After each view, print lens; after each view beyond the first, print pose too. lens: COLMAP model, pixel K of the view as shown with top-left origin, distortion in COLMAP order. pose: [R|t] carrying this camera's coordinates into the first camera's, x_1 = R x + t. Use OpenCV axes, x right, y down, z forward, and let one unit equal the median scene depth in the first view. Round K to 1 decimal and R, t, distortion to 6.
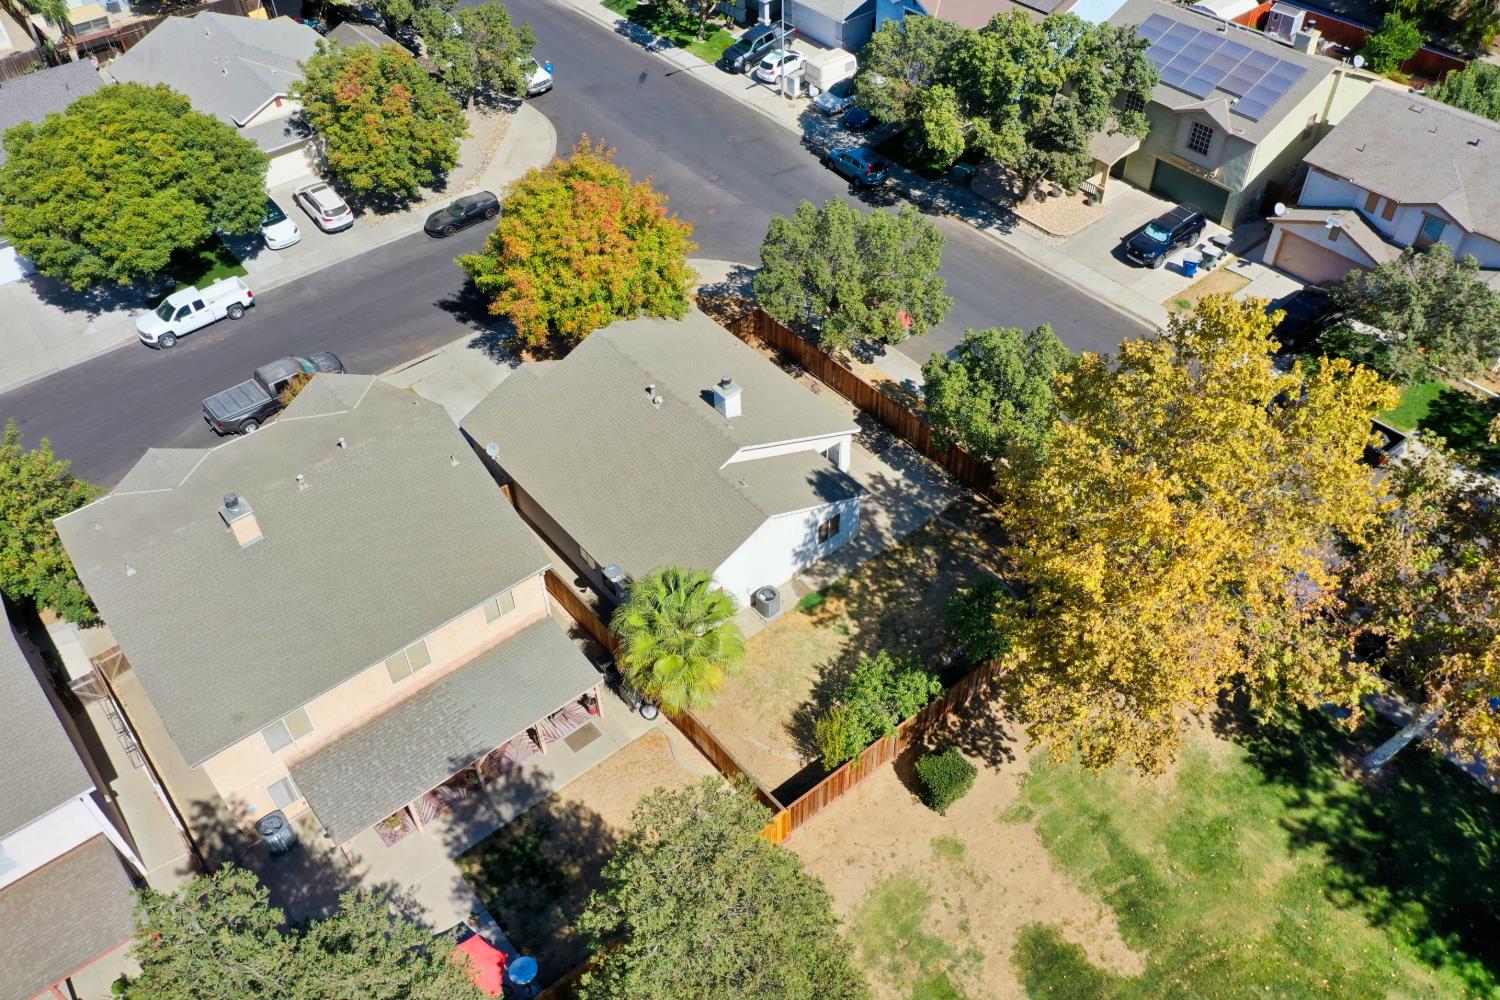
lens RADIAL K [[1196.4, 0, 746.5], [0, 1196.4, 495.3], [0, 0, 1]] dist [0.004008, 0.018995]
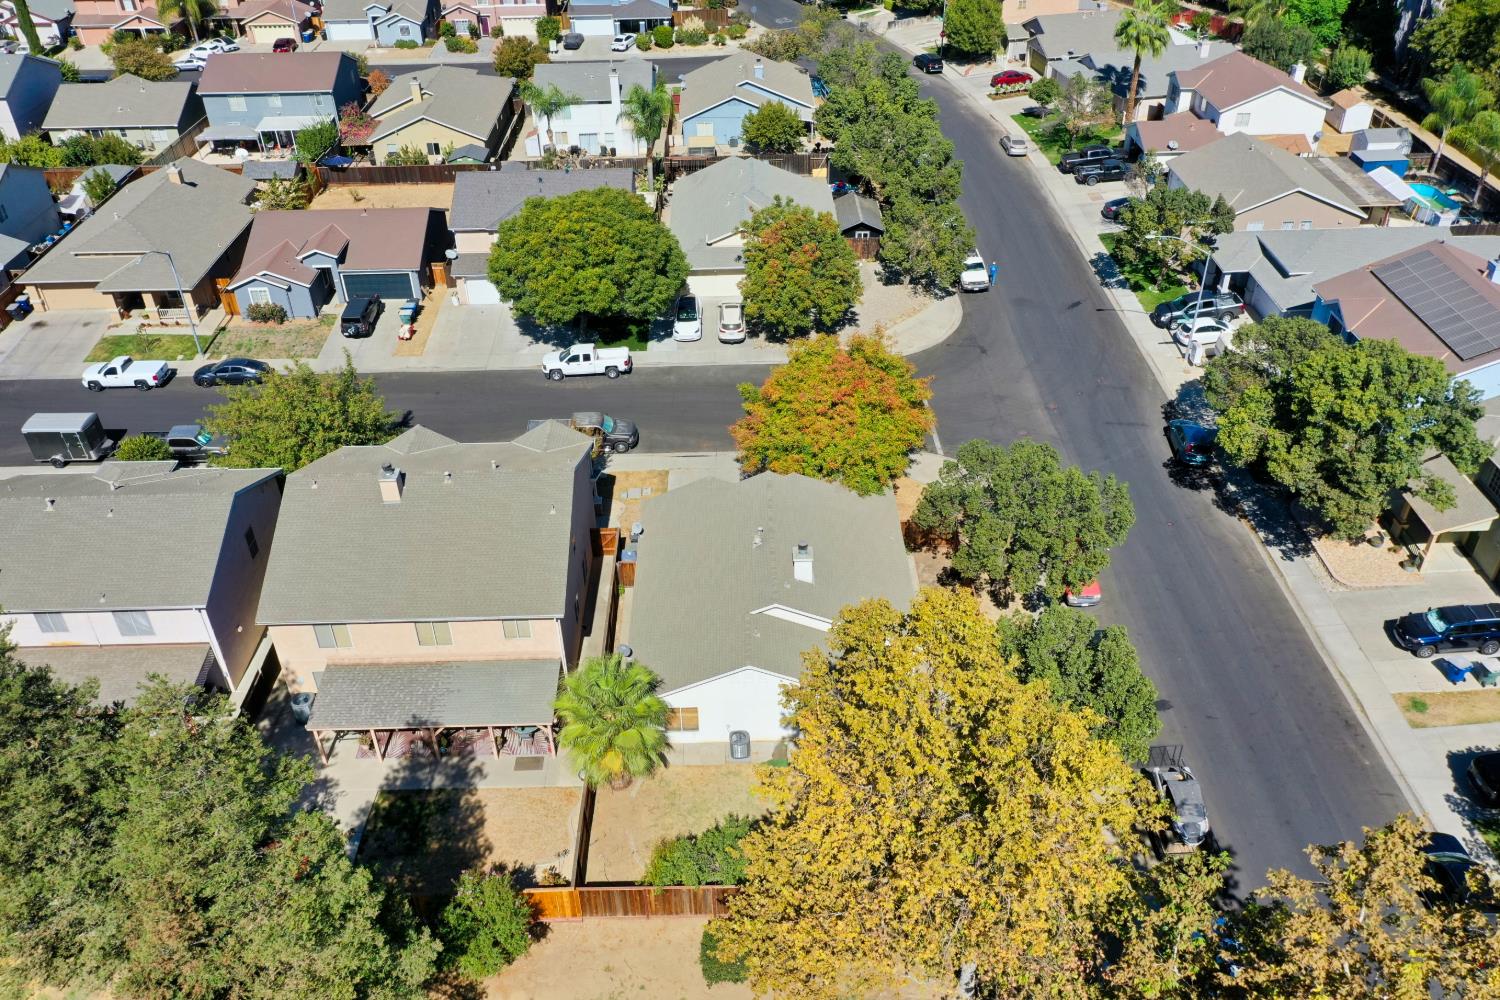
lens RADIAL K [[1196.4, 0, 746.5], [0, 1196.4, 495.3], [0, 0, 1]] dist [0.004008, 0.018995]
pose [[0.784449, 0.359671, -0.505250, 0.359915], [-0.429348, 0.902823, -0.023914, -0.067291], [0.447550, 0.235687, 0.862642, 0.013843]]
